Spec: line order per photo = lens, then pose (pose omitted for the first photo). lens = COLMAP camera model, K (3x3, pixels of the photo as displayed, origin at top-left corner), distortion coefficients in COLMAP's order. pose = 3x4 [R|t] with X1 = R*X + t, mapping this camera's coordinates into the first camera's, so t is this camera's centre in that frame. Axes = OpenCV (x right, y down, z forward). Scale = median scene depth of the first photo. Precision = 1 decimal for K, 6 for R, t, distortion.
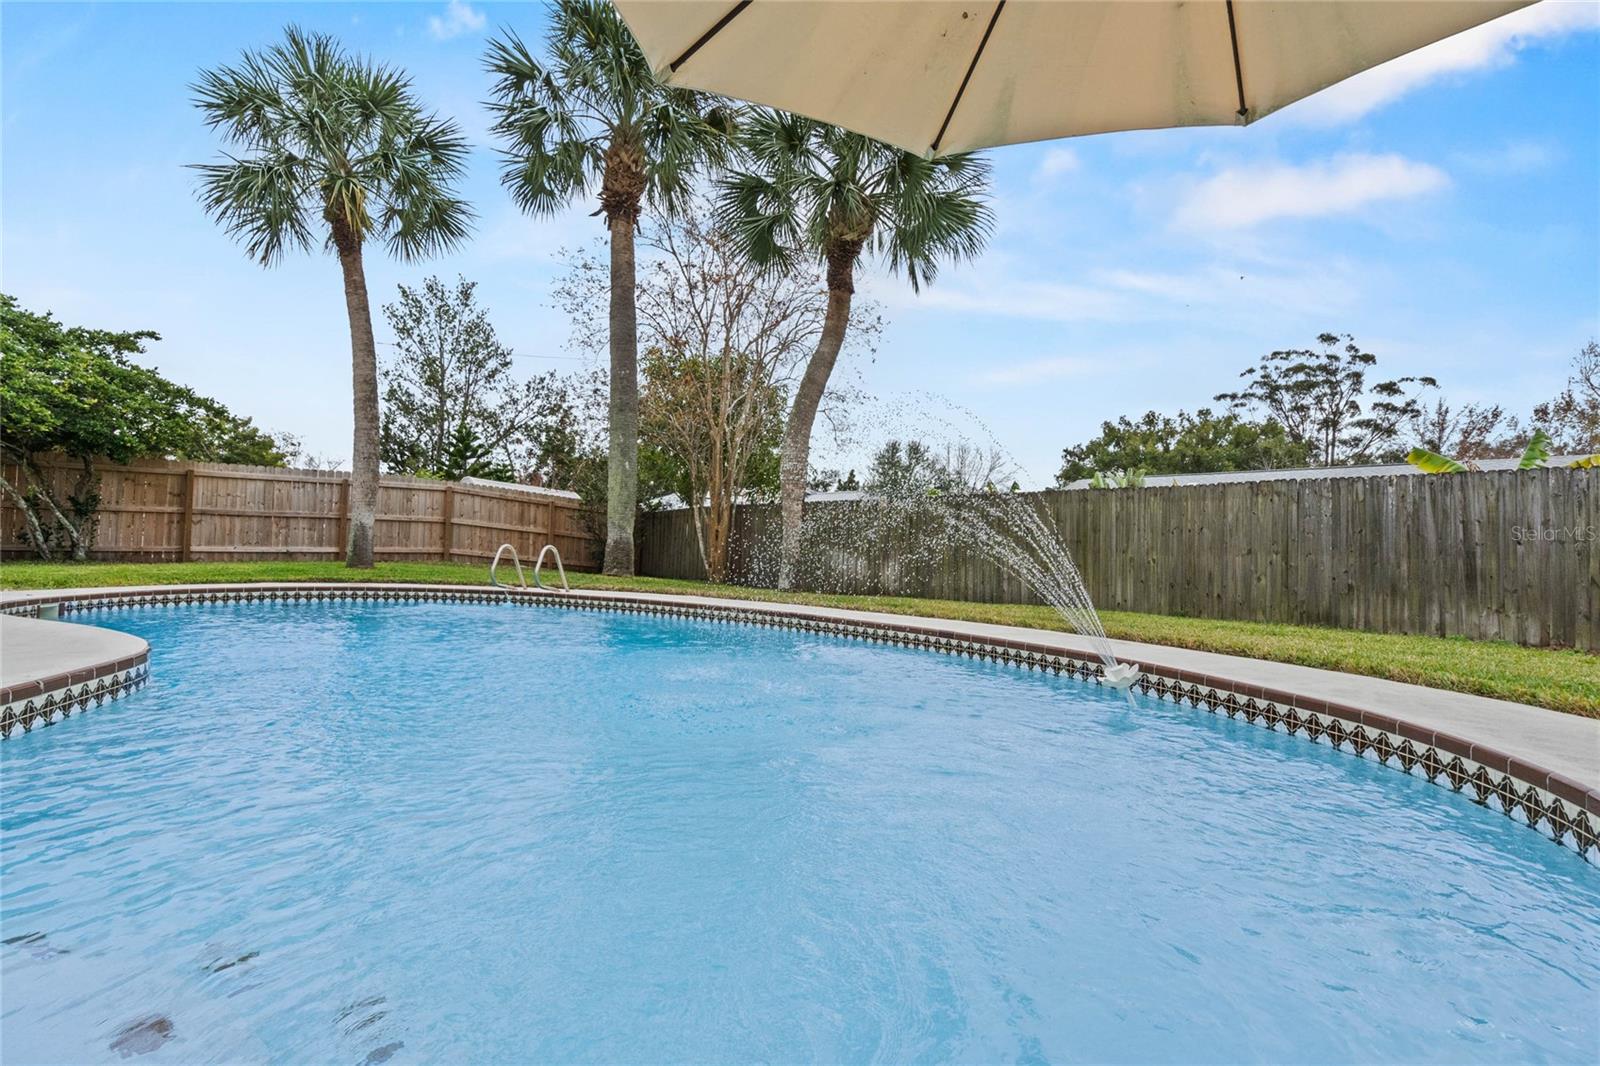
lens RADIAL K [[744.7, 0, 802.1], [0, 744.7, 535.3], [0, 0, 1]] dist [-0.001146, -0.000351]
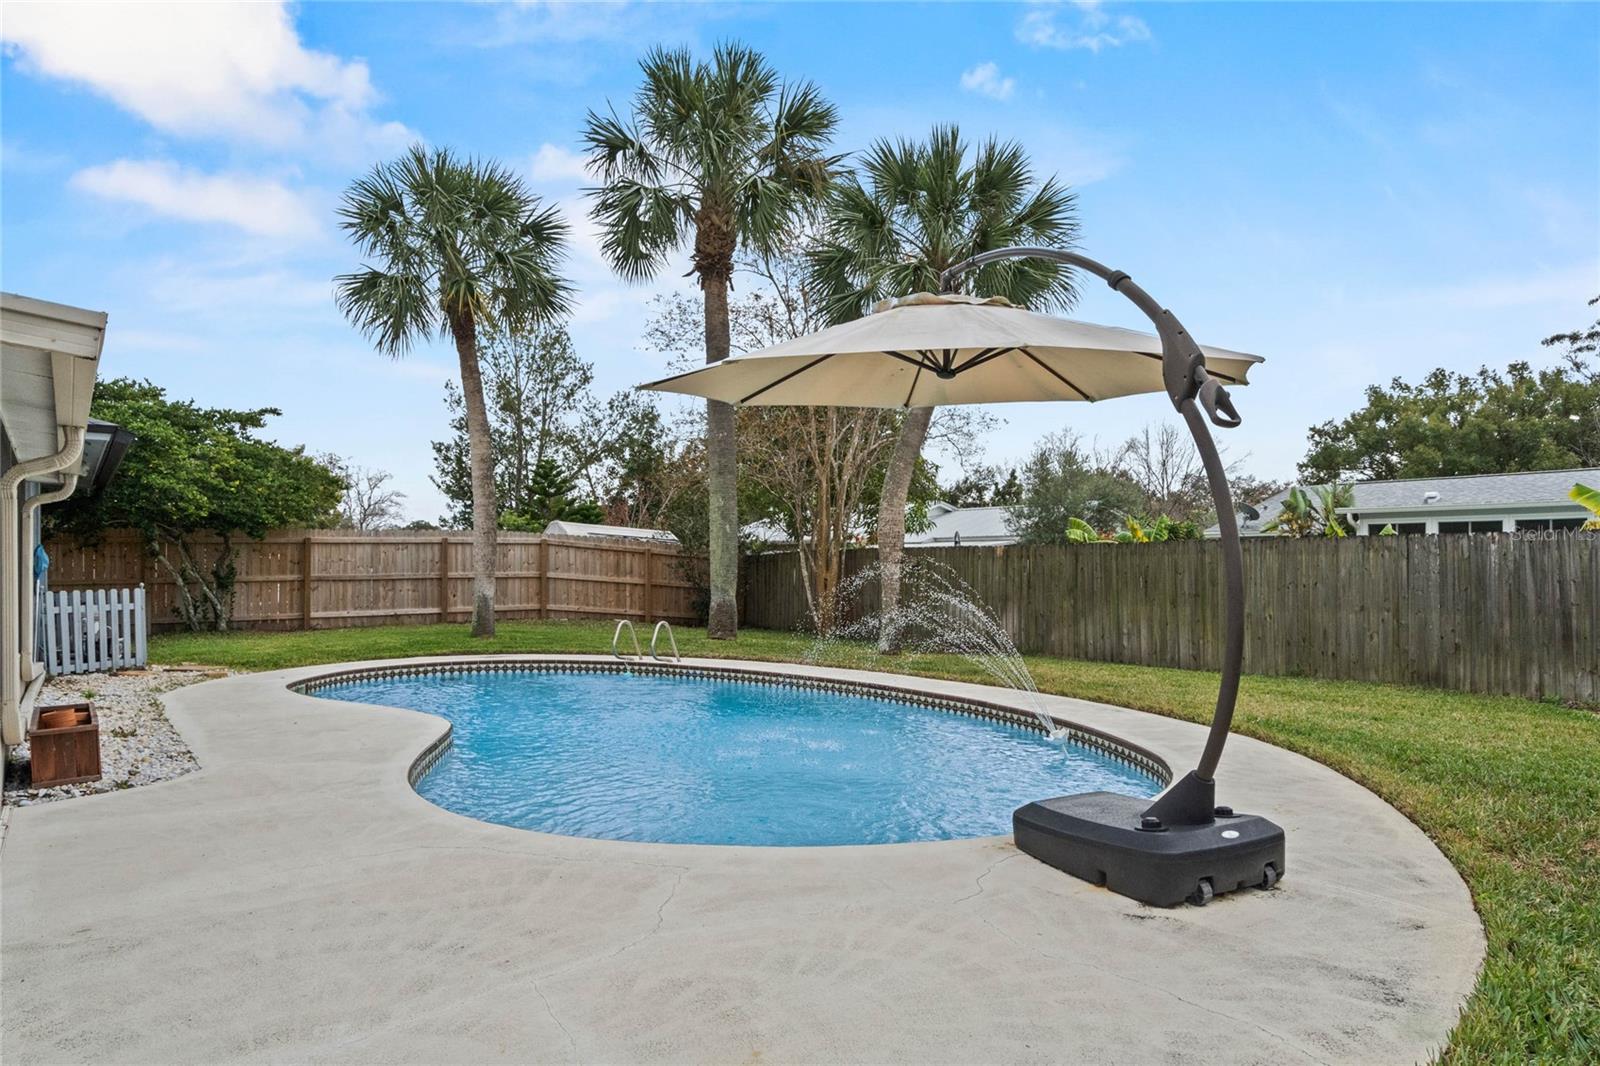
lens RADIAL K [[1005.2, 0, 824.5], [0, 1005.2, 560.3], [0, 0, 1]] dist [0.018196, -0.005950]
pose [[0.990549, -0.025990, -0.134676, 0.067389], [0.027517, 0.999576, 0.009488, -0.054114], [0.134372, -0.013104, 0.990844, -0.291477]]
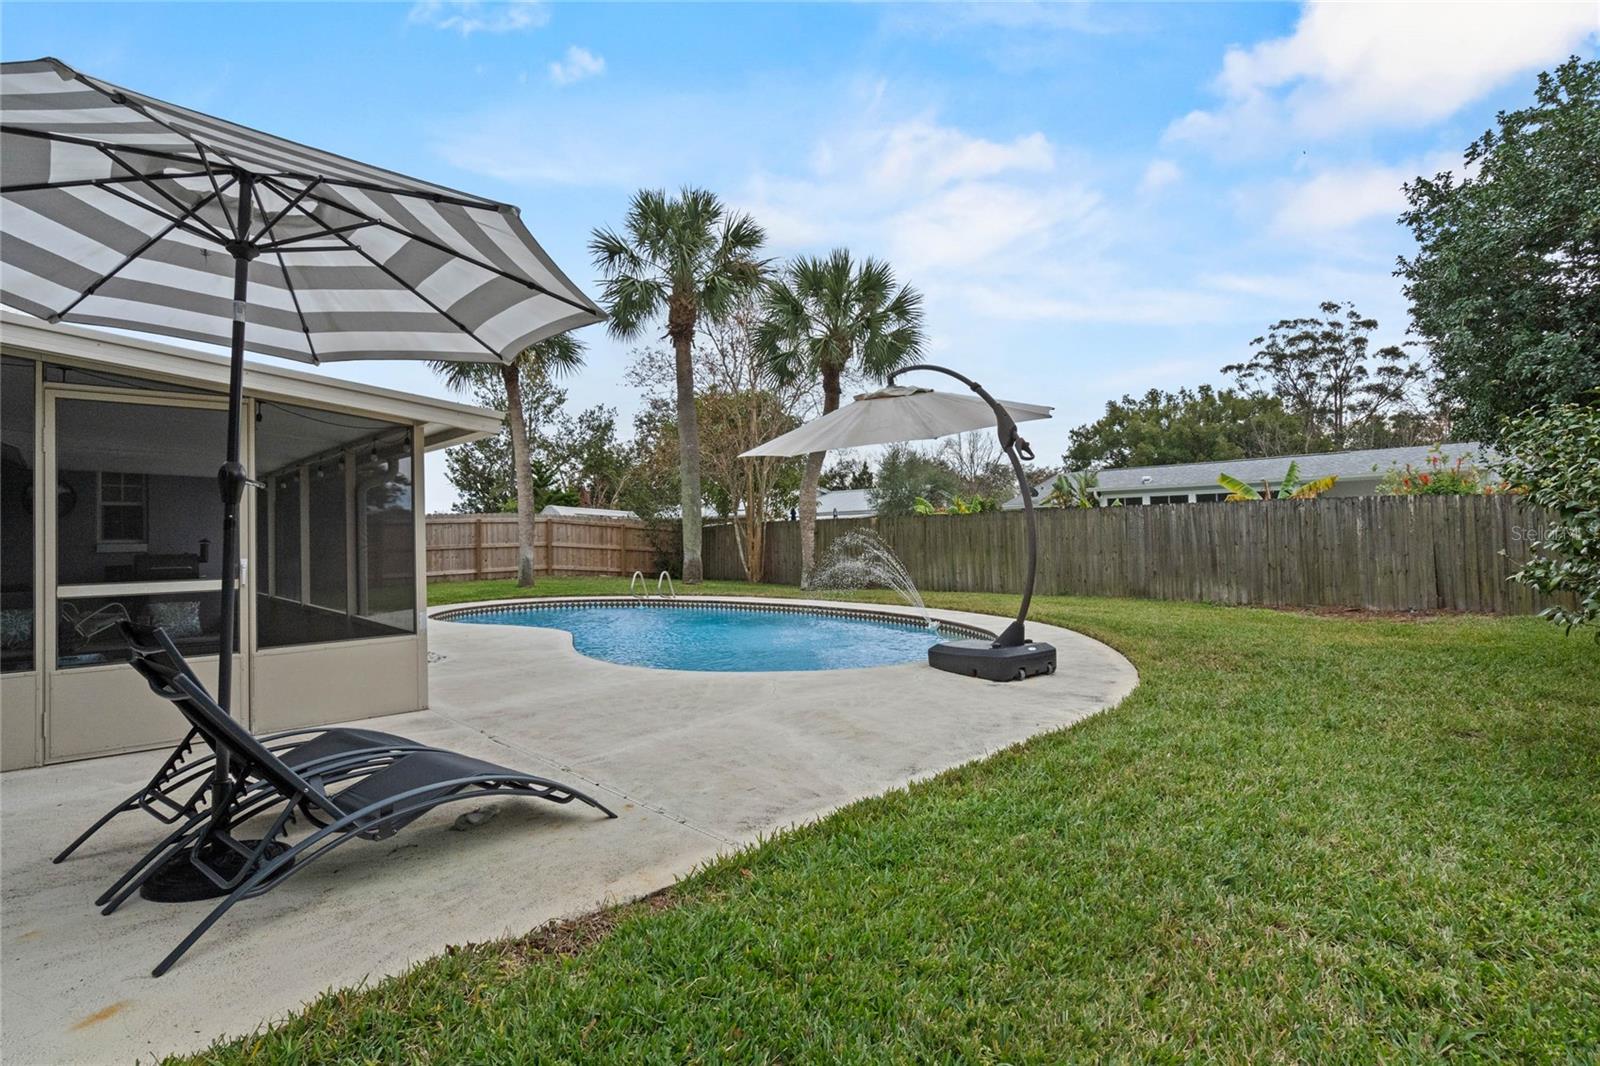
lens RADIAL K [[764.8, 0, 809.1], [0, 764.8, 517.2], [0, 0, 1]] dist [0.005562, 0.000291]
pose [[0.998724, -0.047053, -0.018362, 0.016529], [0.047002, 0.998890, -0.003158, -0.055825], [0.018490, 0.002291, 0.999826, -0.465558]]
